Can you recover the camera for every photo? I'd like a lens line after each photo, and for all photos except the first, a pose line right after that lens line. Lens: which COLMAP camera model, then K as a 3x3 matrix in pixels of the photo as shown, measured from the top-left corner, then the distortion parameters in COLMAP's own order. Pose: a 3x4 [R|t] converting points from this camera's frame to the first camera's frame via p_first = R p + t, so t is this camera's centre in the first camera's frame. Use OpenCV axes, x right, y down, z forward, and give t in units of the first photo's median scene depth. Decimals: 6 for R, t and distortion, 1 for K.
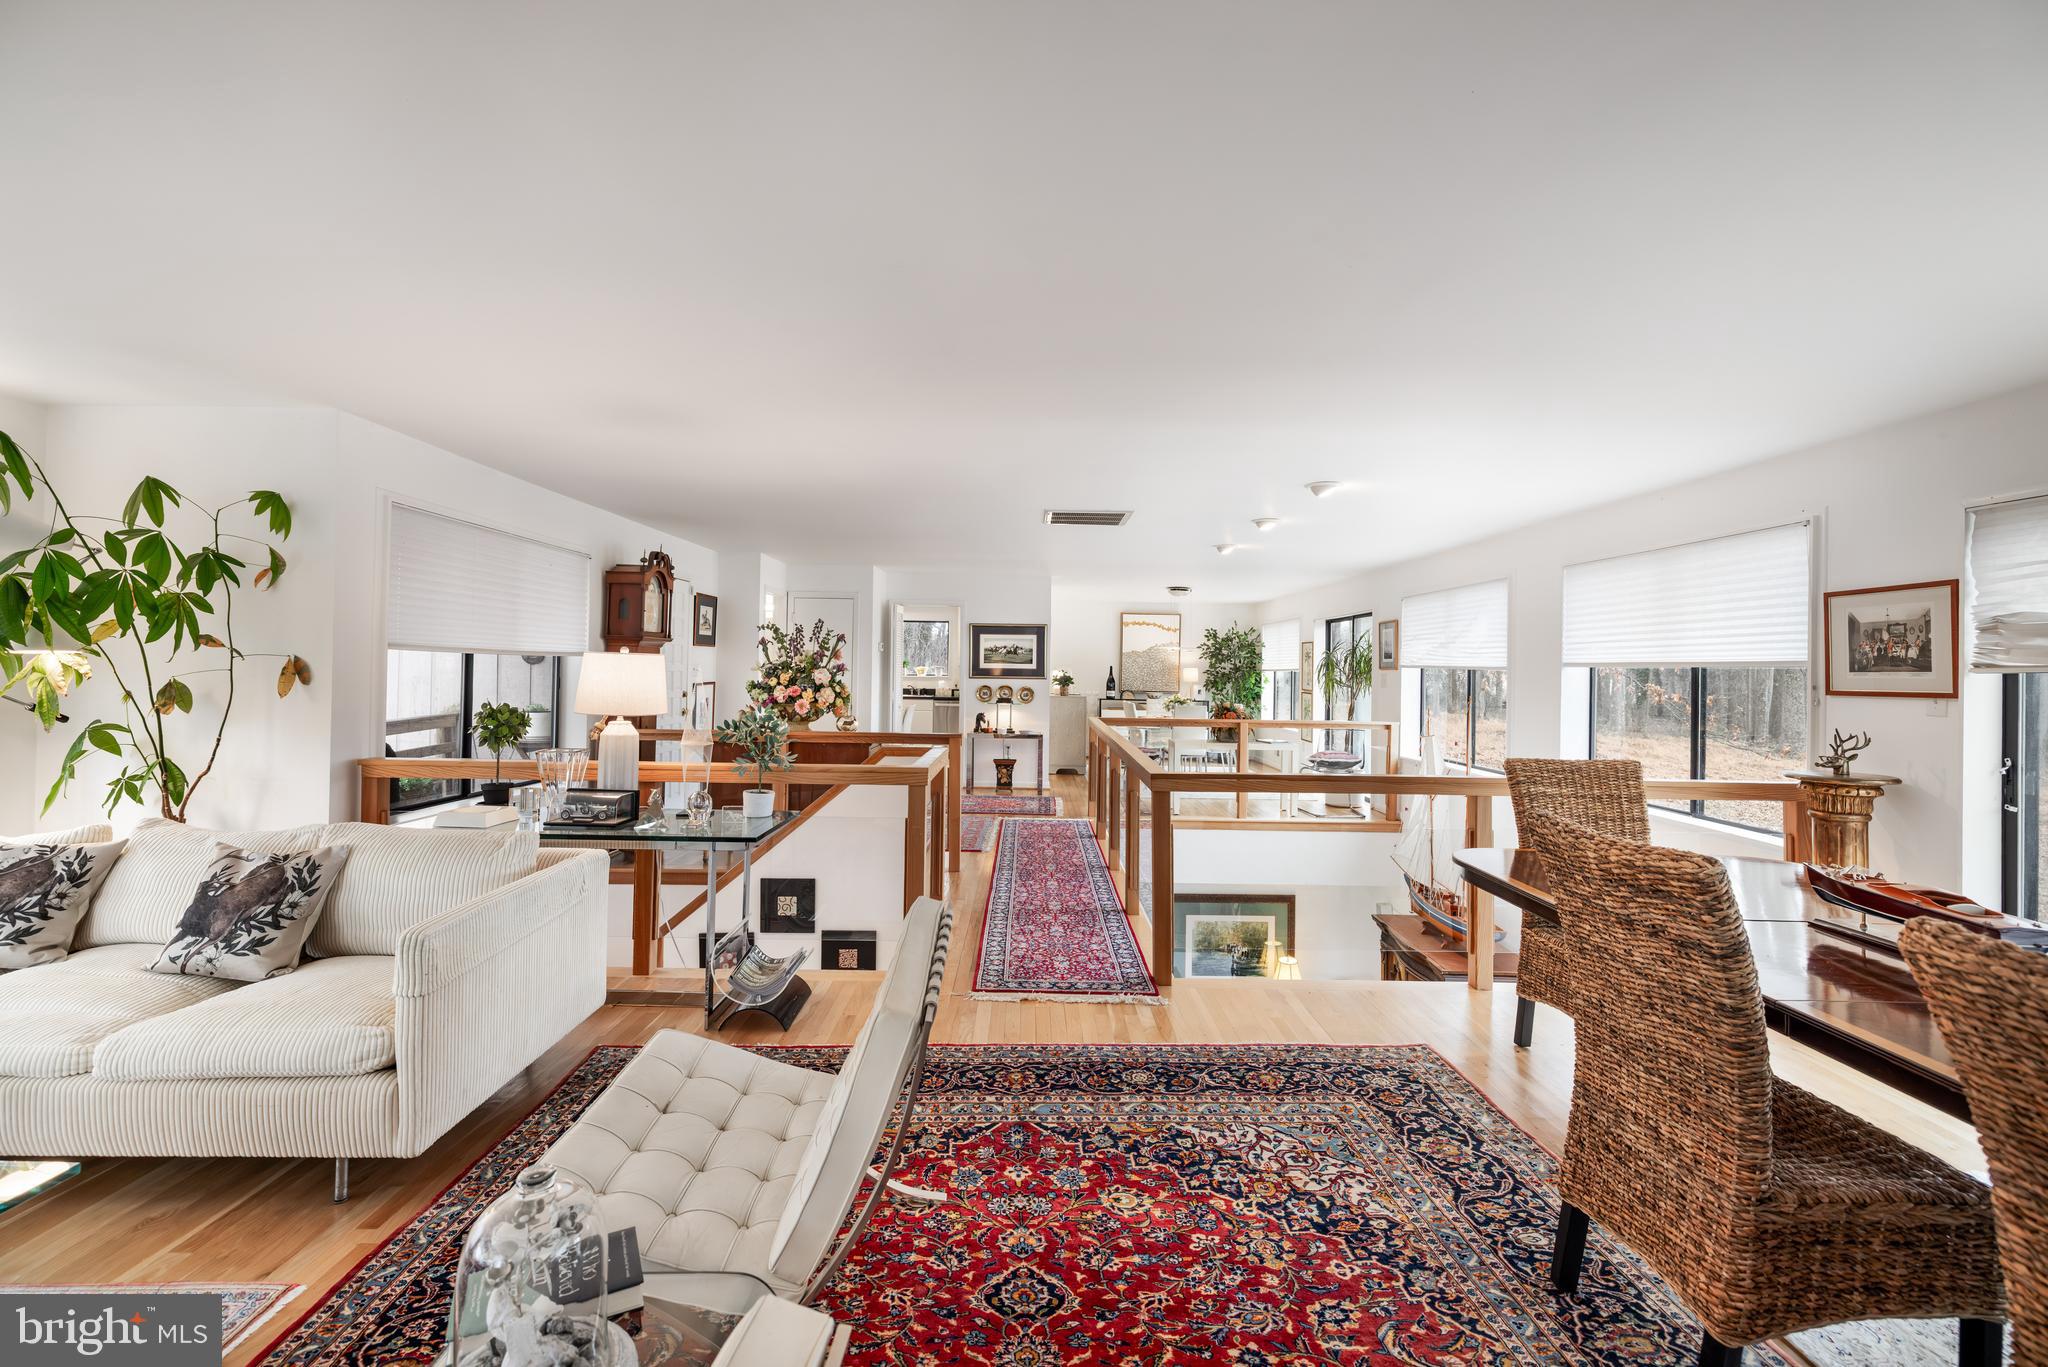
lens RADIAL K [[895.8, 0, 1029.9], [0, 895.8, 672.5], [0, 0, 1]] dist [0.003136, -0.000188]
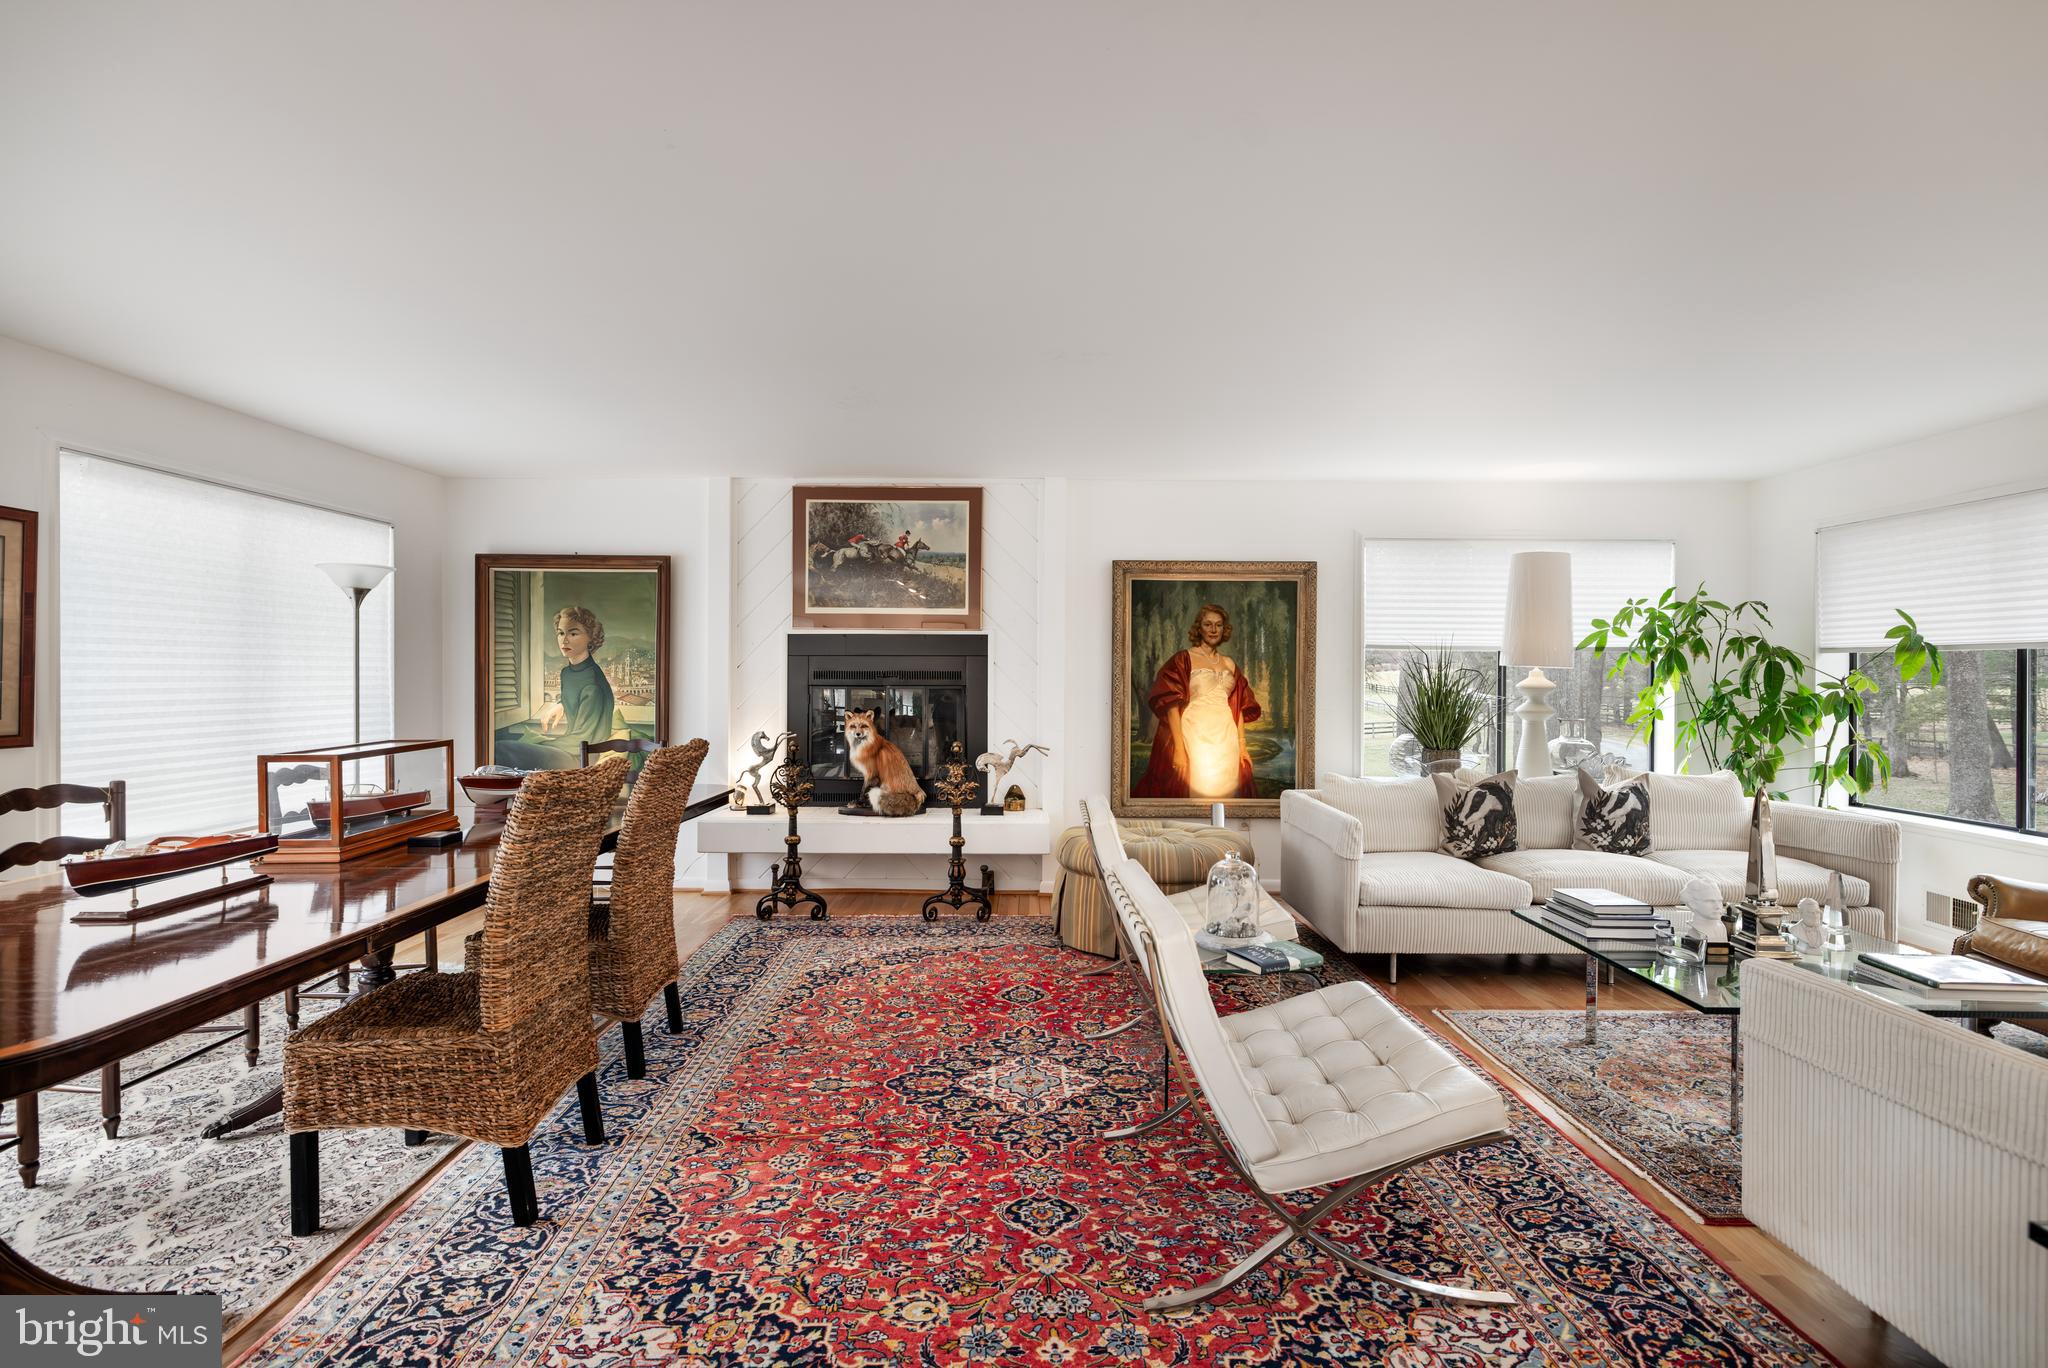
lens RADIAL K [[1005.4, 0, 1030.9], [0, 1005.4, 673.9], [0, 0, 1]] dist [-0.002278, -0.000249]
pose [[-0.999790, -0.020313, -0.002792, 0.022699], [-0.020334, 0.999763, 0.007831, 0.022692], [0.002632, 0.007886, -0.999965, 2.059719]]
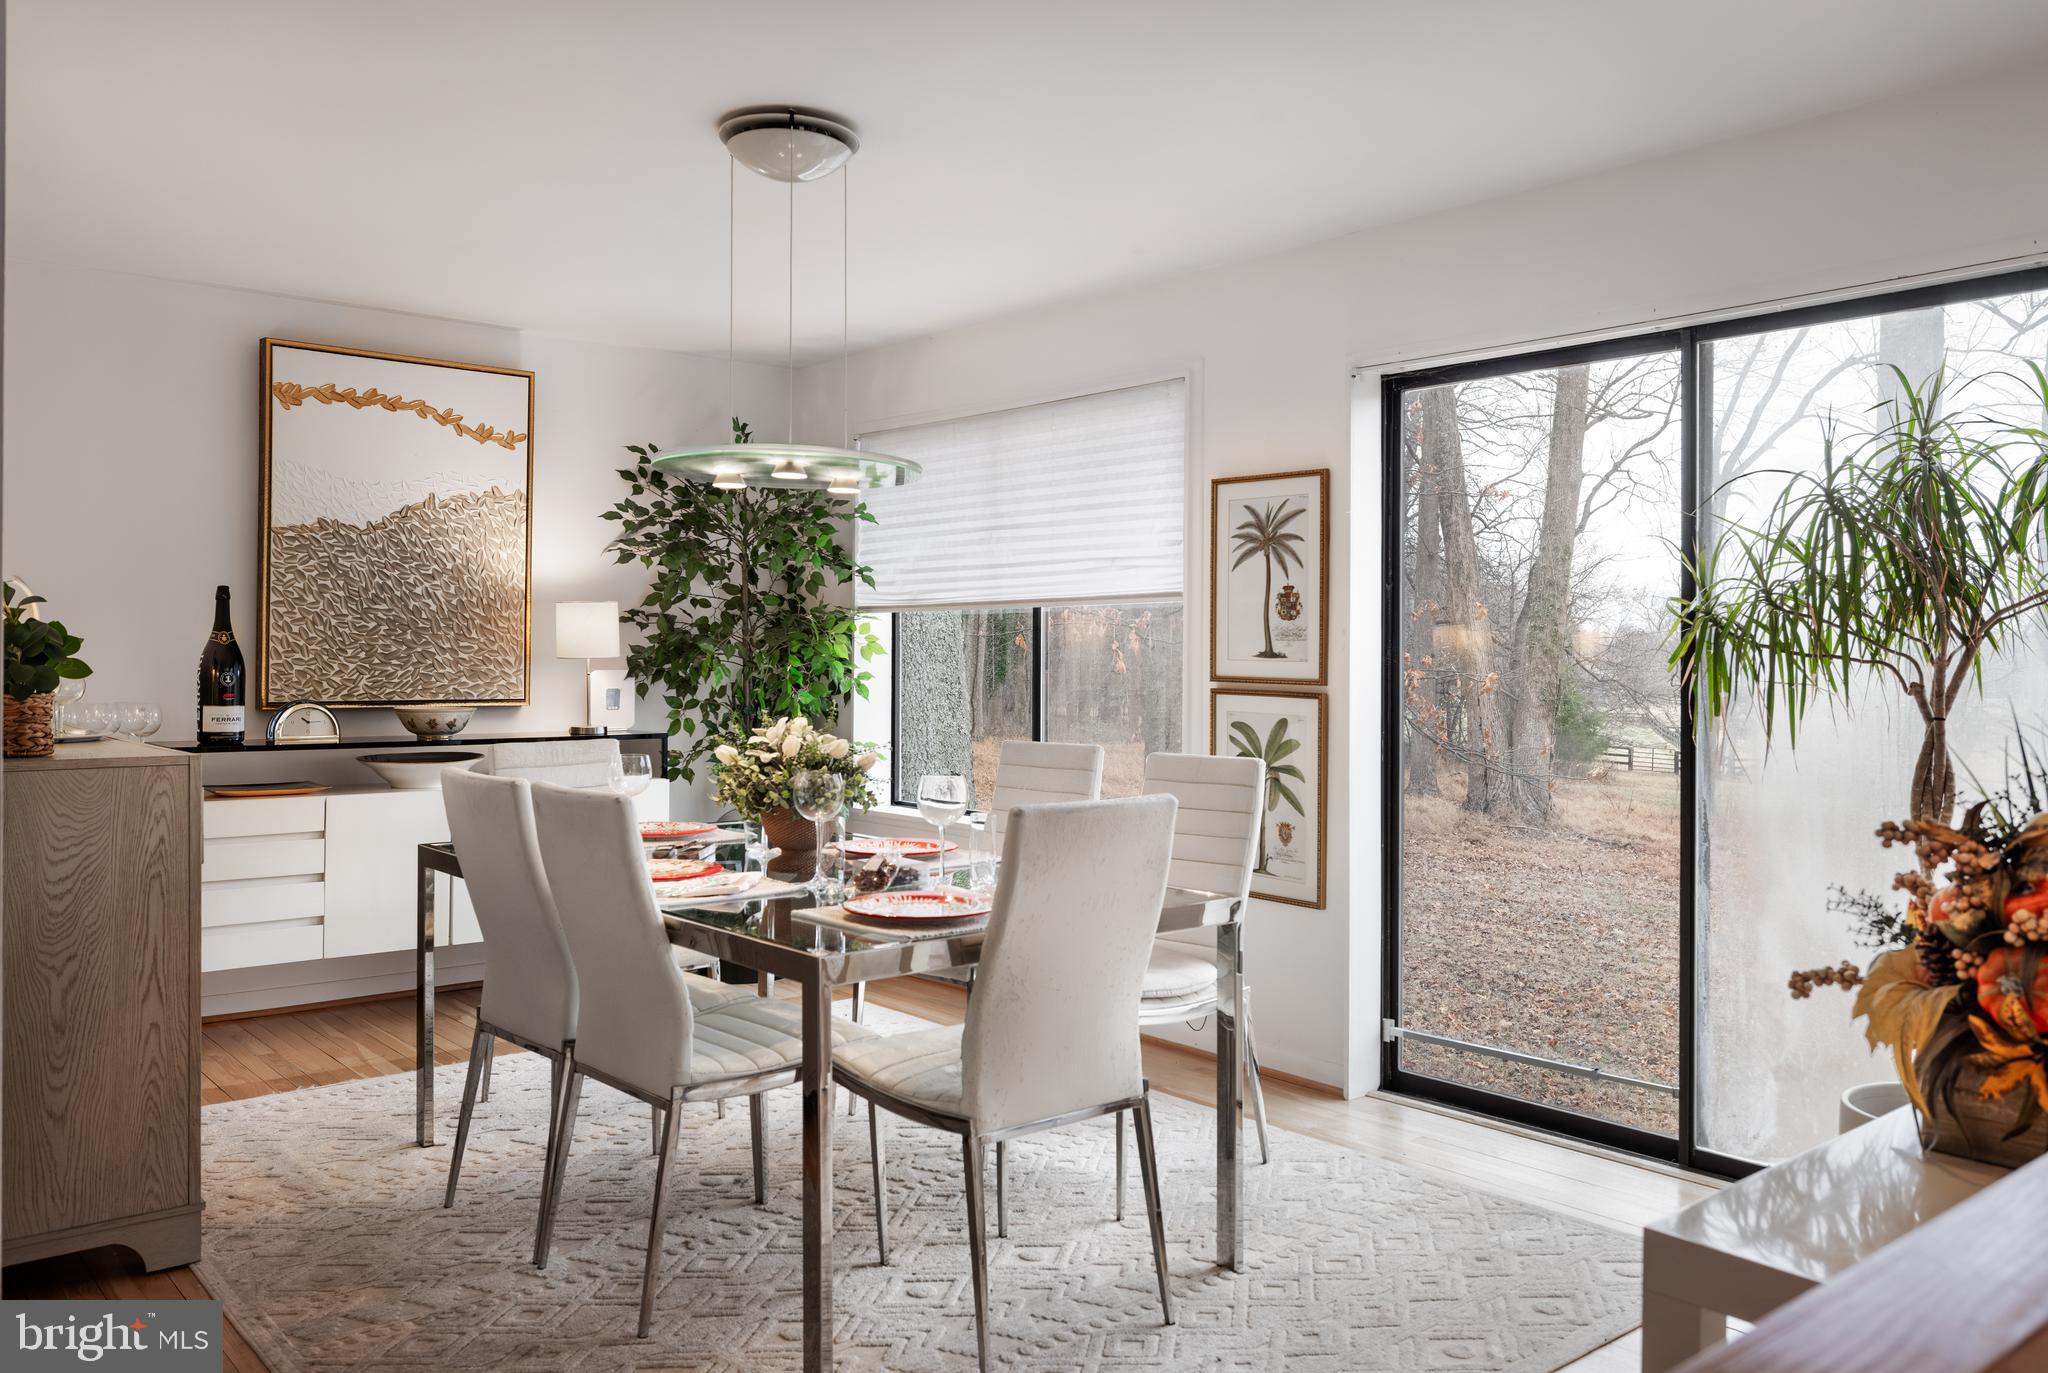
lens RADIAL K [[1548.3, 0, 1019.8], [0, 1548.3, 641.0], [0, 0, 1]] dist [-0.000460, 0.000206]
pose [[0.757779, -0.009067, 0.652448, -0.004243], [0.011073, 0.999938, 0.001036, 0.009590], [-0.652417, 0.006440, 0.757833, 0.814558]]
